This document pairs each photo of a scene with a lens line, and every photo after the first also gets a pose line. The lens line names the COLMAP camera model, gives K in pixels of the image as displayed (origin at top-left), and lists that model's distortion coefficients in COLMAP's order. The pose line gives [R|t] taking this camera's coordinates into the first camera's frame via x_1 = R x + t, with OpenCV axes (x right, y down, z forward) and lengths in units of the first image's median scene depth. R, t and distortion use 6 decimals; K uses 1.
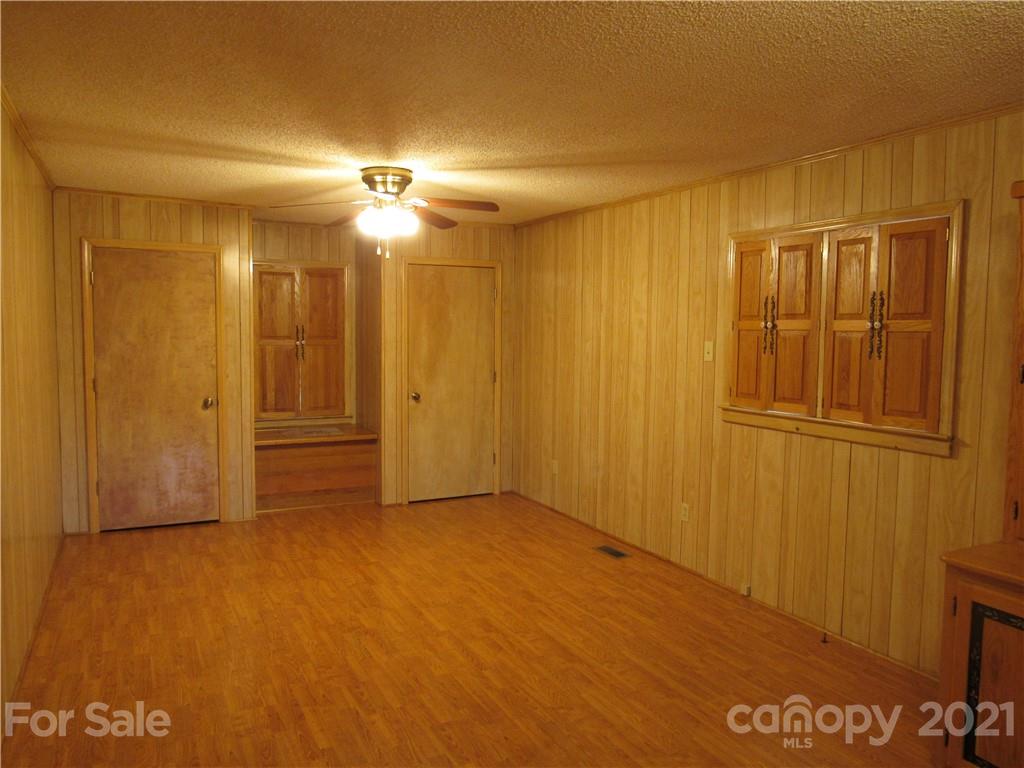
lens RADIAL K [[725.8, 0, 505.4], [0, 725.8, 390.5], [0, 0, 1]] dist [-0.029020, 0.008424]
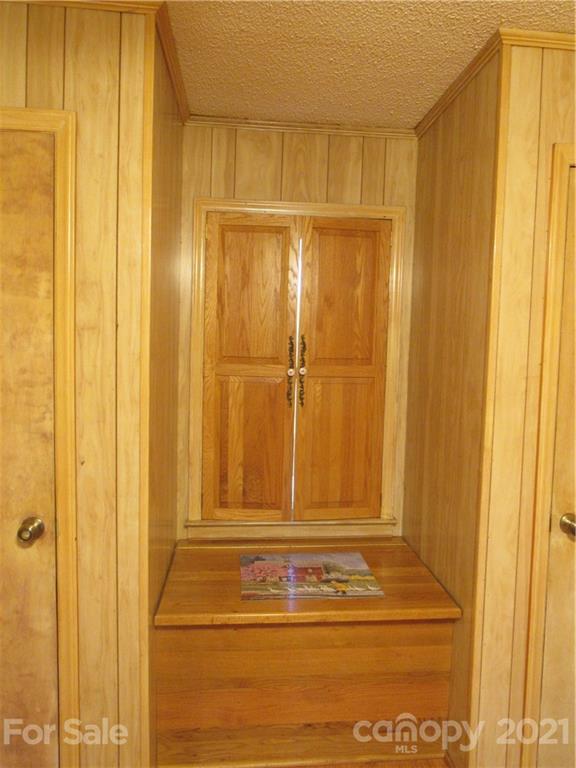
lens RADIAL K [[544.4, 0, 288.2], [0, 544.4, 386.1], [0, 0, 1]] dist [-0.029020, 0.008424]
pose [[0.928302, 0.035789, -0.370102, -0.153197], [-0.042576, 0.999041, -0.010181, -0.052373], [0.369382, 0.025208, 0.928936, 0.660196]]
